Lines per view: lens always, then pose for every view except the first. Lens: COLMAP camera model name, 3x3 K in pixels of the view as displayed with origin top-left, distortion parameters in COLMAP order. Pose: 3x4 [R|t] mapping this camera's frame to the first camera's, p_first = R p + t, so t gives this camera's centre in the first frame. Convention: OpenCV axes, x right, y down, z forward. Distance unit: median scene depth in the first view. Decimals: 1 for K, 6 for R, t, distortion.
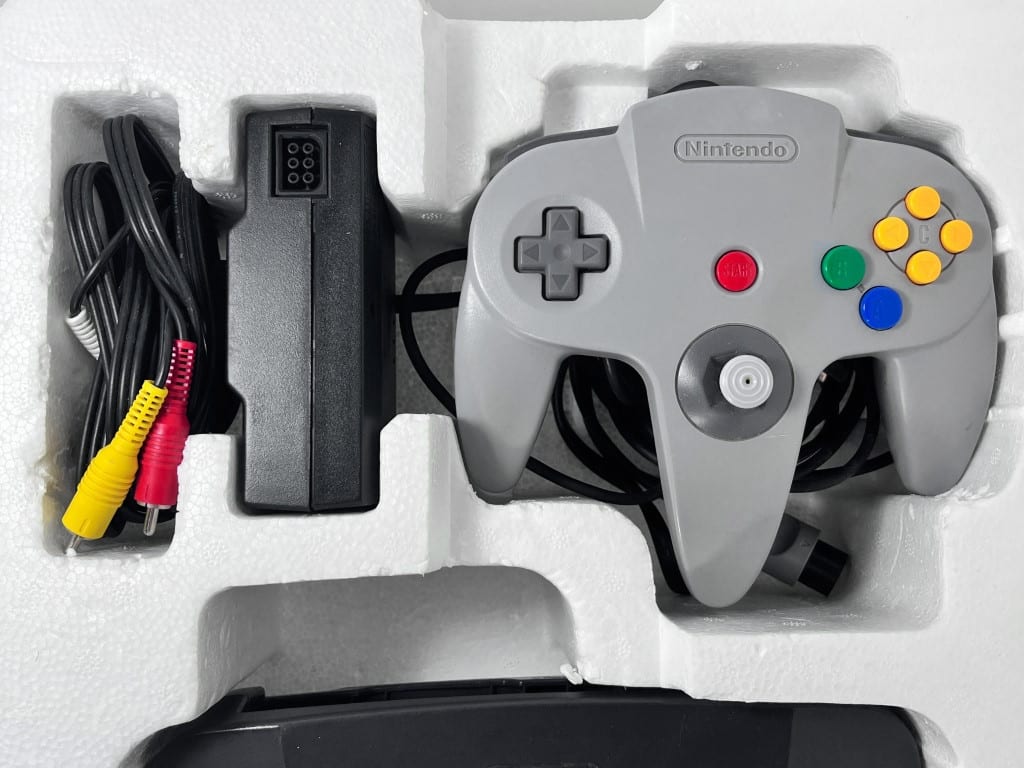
lens RADIAL K [[1018.8, 0, 513.5], [0, 1018.8, 385.2], [0, 0, 1]] dist [0.012766, 0.000000]
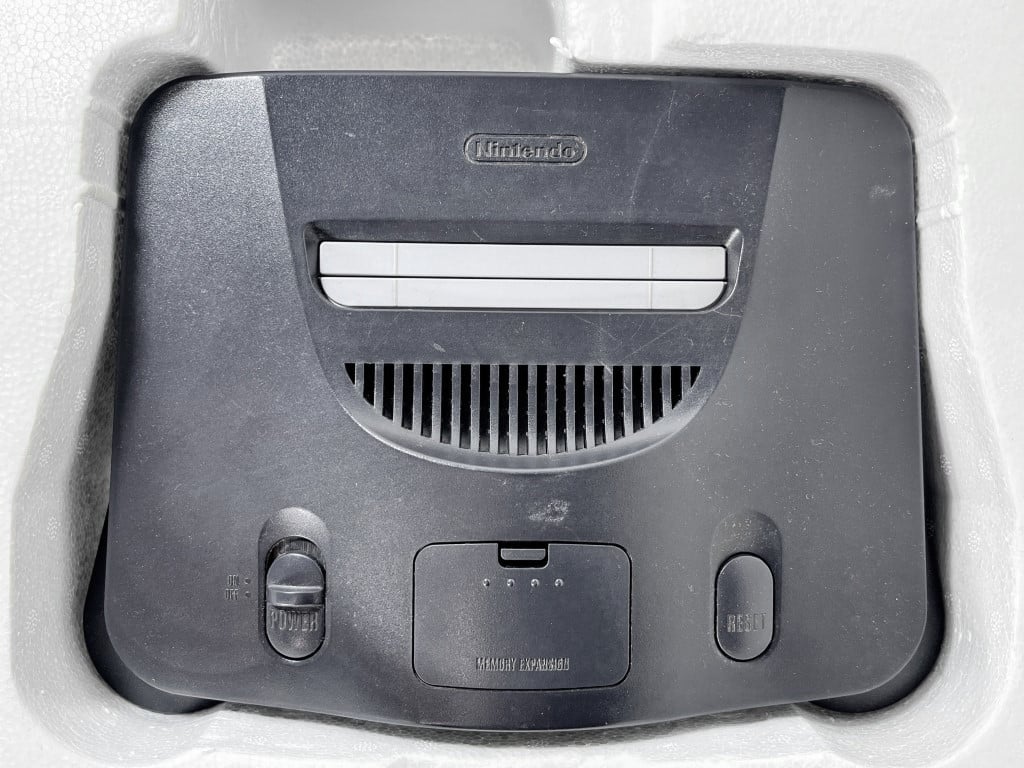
lens RADIAL K [[1018.8, 0, 508.7], [0, 1018.8, 389.8], [0, 0, 1]] dist [0.012766, 0.000000]
pose [[0.999419, 0.033975, -0.002771, 0.020870], [-0.033599, 0.995545, 0.088096, 0.540000], [0.005752, -0.087951, 0.996108, -0.006190]]
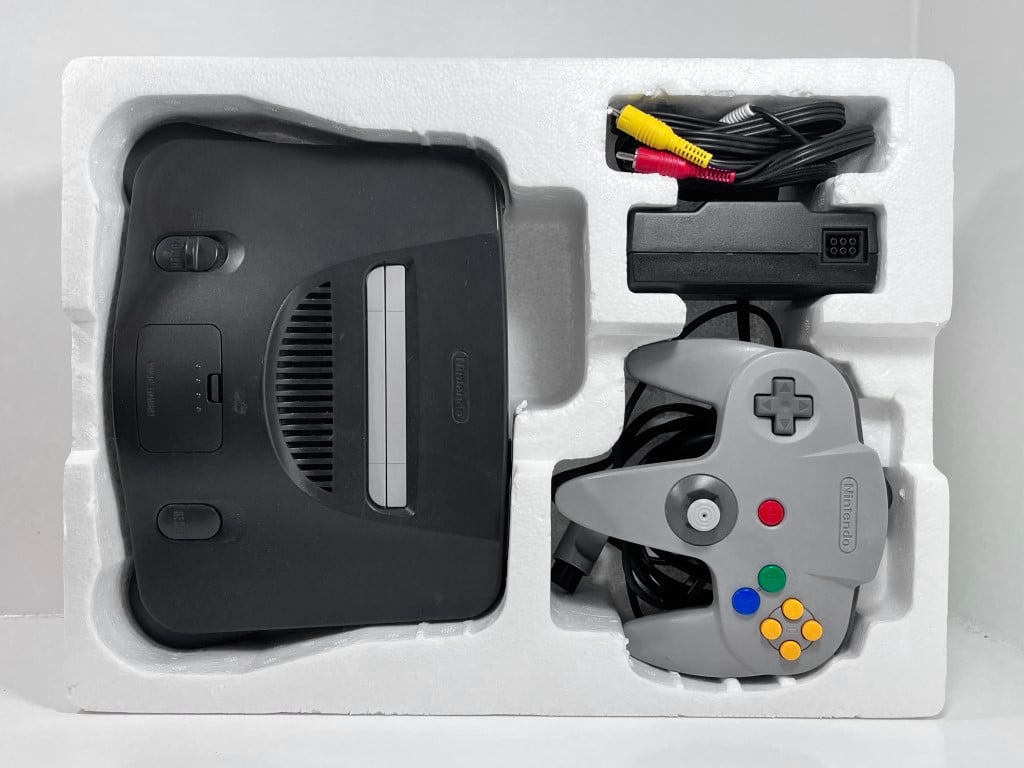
lens RADIAL K [[1018.8, 0, 510.6], [0, 1018.8, 378.2], [0, 0, 1]] dist [0.012766, 0.000000]
pose [[-0.020699, 0.999696, -0.013410, 0.033360], [-0.996313, -0.019509, 0.083551, 0.169626], [0.083264, 0.015090, 0.996413, -0.657151]]
